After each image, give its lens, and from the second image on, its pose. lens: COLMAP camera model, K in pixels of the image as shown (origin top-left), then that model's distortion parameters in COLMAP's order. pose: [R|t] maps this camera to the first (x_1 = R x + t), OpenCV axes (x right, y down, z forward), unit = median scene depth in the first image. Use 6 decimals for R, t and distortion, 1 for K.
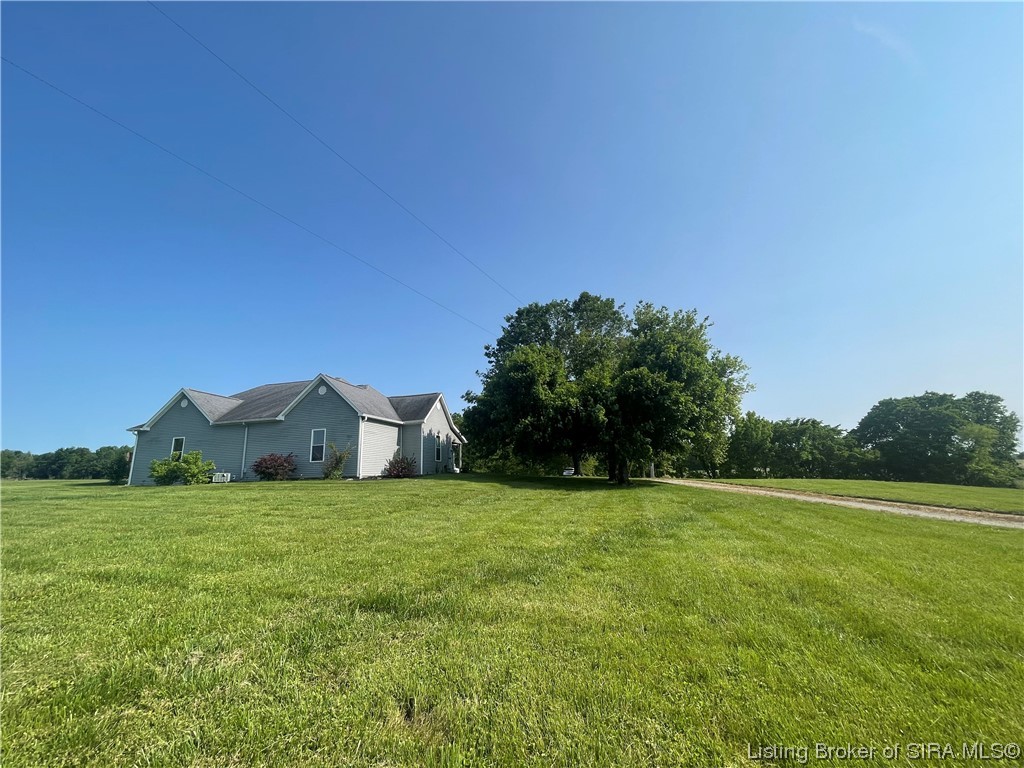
lens RADIAL K [[413.0, 0, 505.3], [0, 413.0, 381.3], [0, 0, 1]] dist [-0.002375, 0.000746]
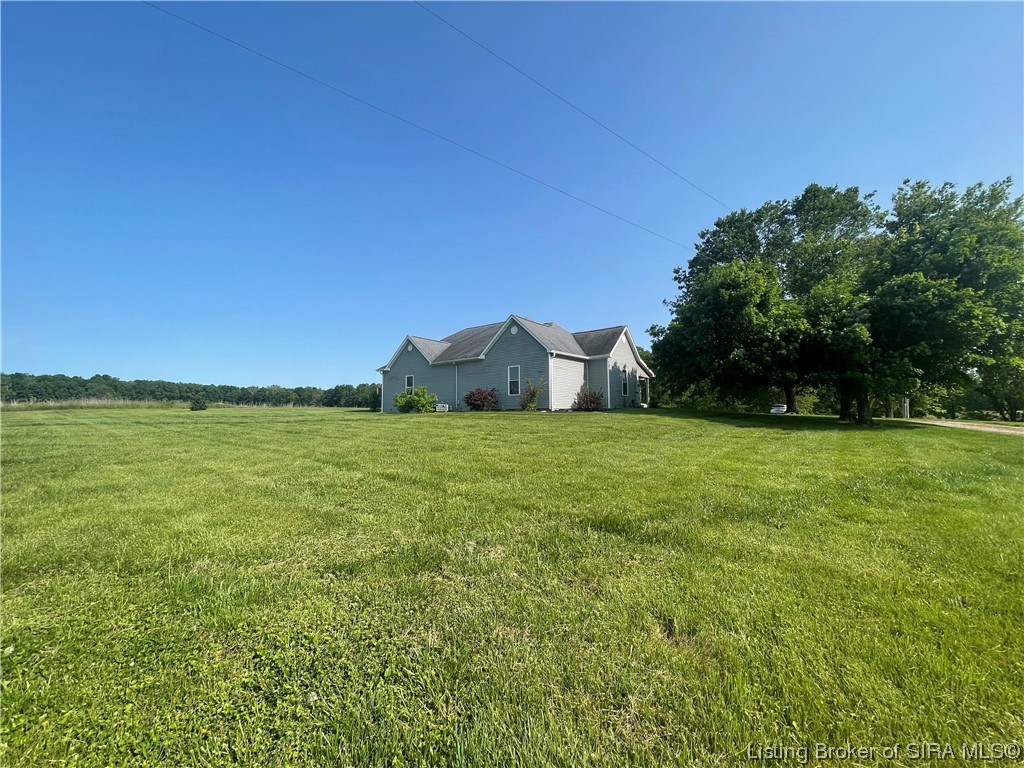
lens RADIAL K [[413.0, 0, 506.5], [0, 413.0, 381.5], [0, 0, 1]] dist [-0.002375, 0.000746]
pose [[0.910715, -0.008654, -0.412944, -0.020685], [0.072551, 0.987588, 0.139308, 0.003275], [0.406613, -0.156830, 0.900039, 0.002574]]
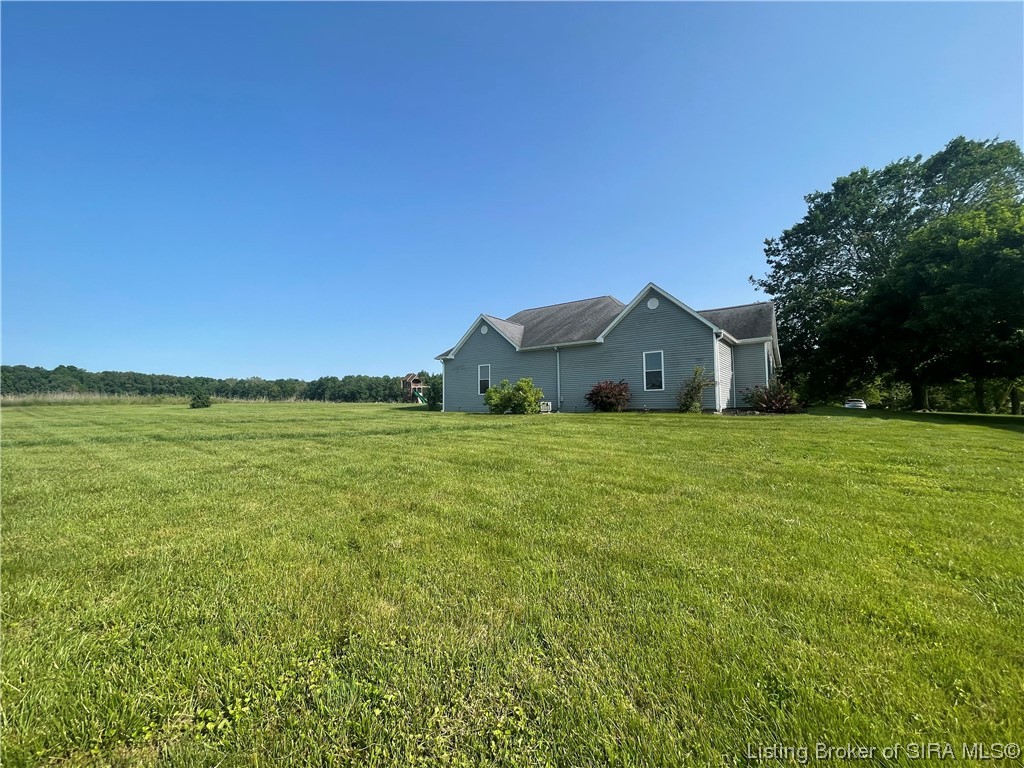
lens RADIAL K [[413.0, 0, 495.4], [0, 413.0, 384.6], [0, 0, 1]] dist [-0.002375, 0.000746]
pose [[0.924278, 0.002665, -0.381711, -0.504540], [0.066721, 0.983454, 0.168423, 0.025483], [0.375844, -0.181138, 0.908807, 0.147311]]
